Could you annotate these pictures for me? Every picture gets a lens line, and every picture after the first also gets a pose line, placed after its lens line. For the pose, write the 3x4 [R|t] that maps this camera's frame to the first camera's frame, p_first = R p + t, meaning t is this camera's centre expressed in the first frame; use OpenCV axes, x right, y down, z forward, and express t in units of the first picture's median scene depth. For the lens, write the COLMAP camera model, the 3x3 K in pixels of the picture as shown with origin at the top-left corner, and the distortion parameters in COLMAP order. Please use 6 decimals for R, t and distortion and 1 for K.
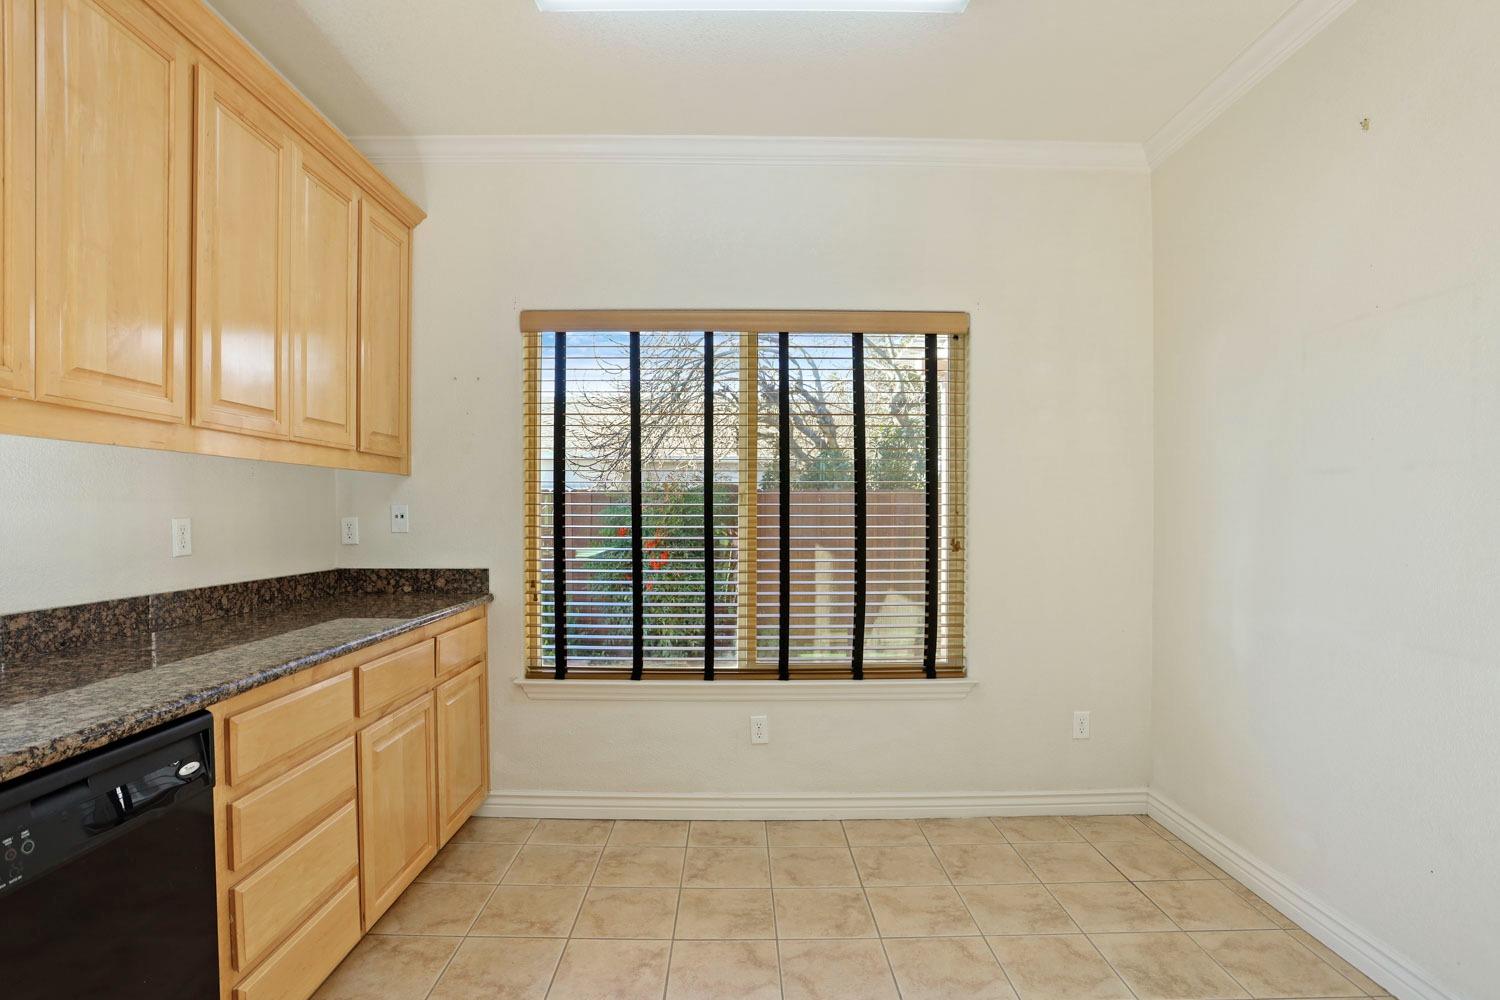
lens RADIAL K [[744.6, 0, 741.0], [0, 744.6, 517.8], [0, 0, 1]] dist [-0.067994, 0.030475]
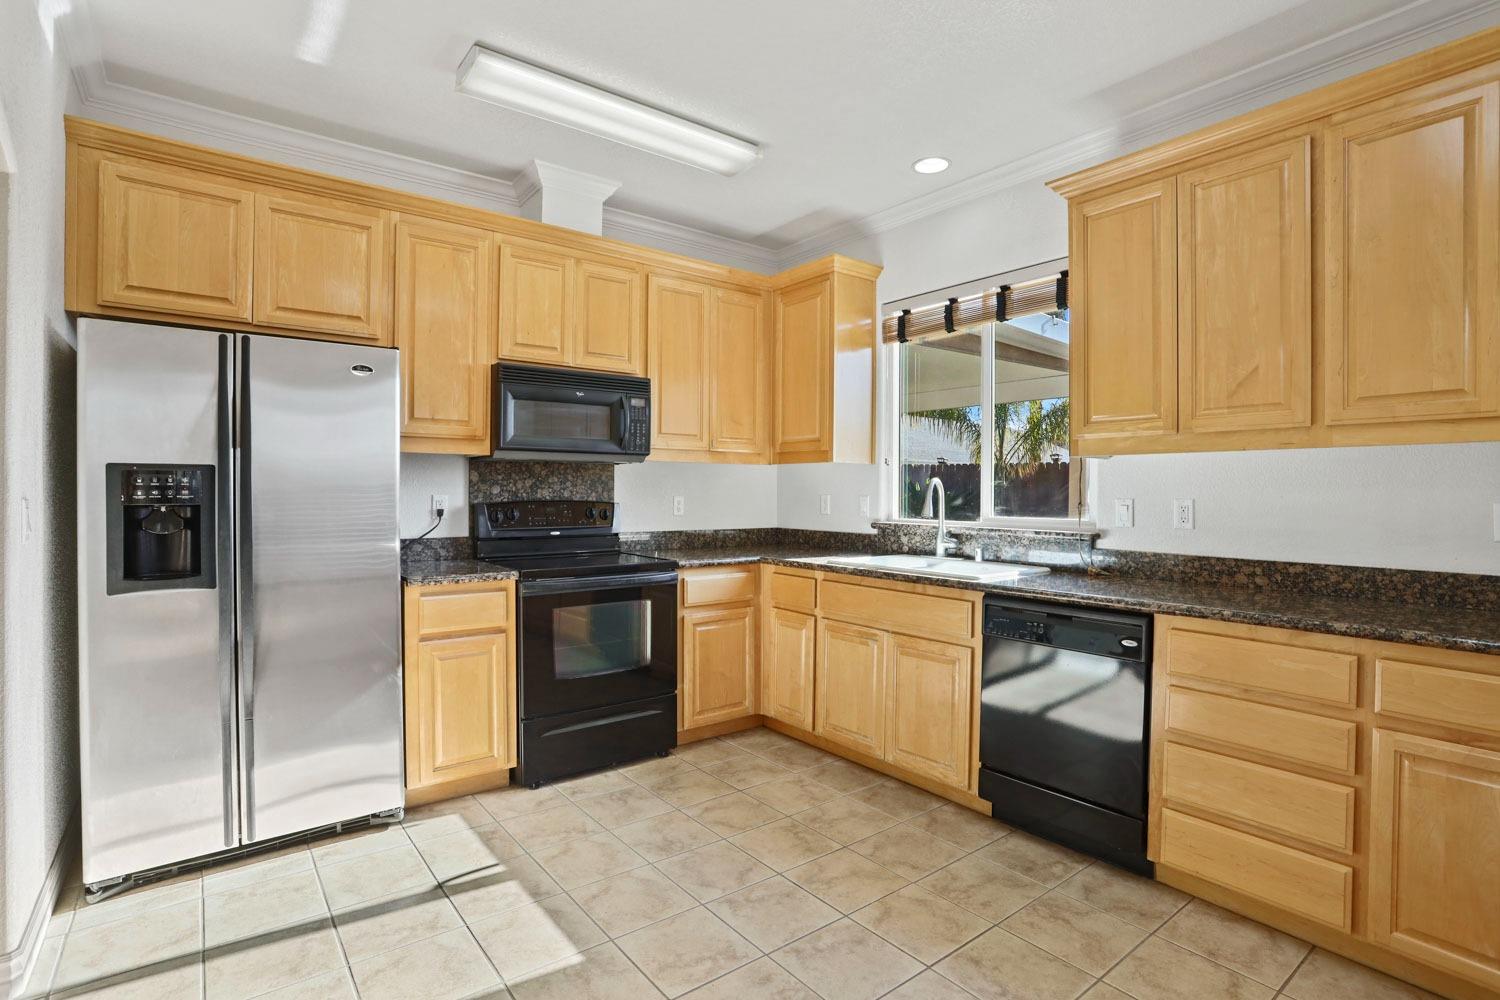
lens RADIAL K [[744.6, 0, 744.7], [0, 744.6, 492.0], [0, 0, 1]] dist [-0.067994, 0.030475]
pose [[-0.803677, -0.008196, -0.595010, 0.540756], [-0.013655, 0.999896, 0.004670, -0.004144], [0.594909, 0.011878, -0.803705, 0.987979]]
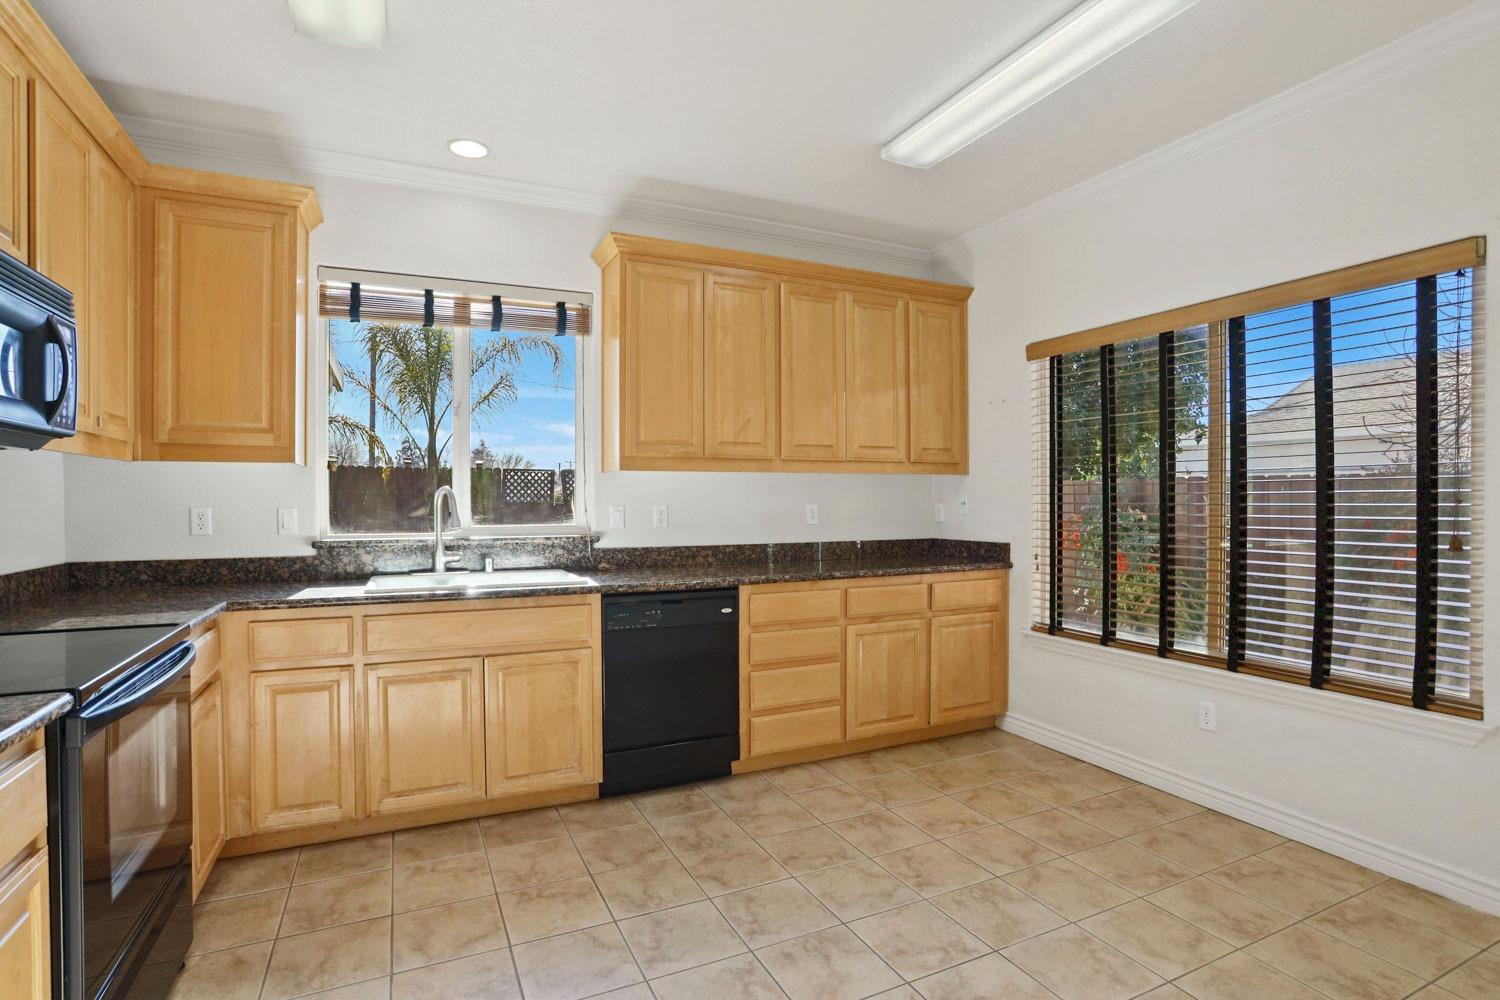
lens RADIAL K [[744.6, 0, 748.1], [0, 744.6, 500.6], [0, 0, 1]] dist [-0.067994, 0.030475]
pose [[0.418934, -0.000542, -0.908017, 0.791332], [-0.003920, 0.999989, -0.002405, -0.003346], [0.908008, 0.004567, 0.418927, 0.021866]]
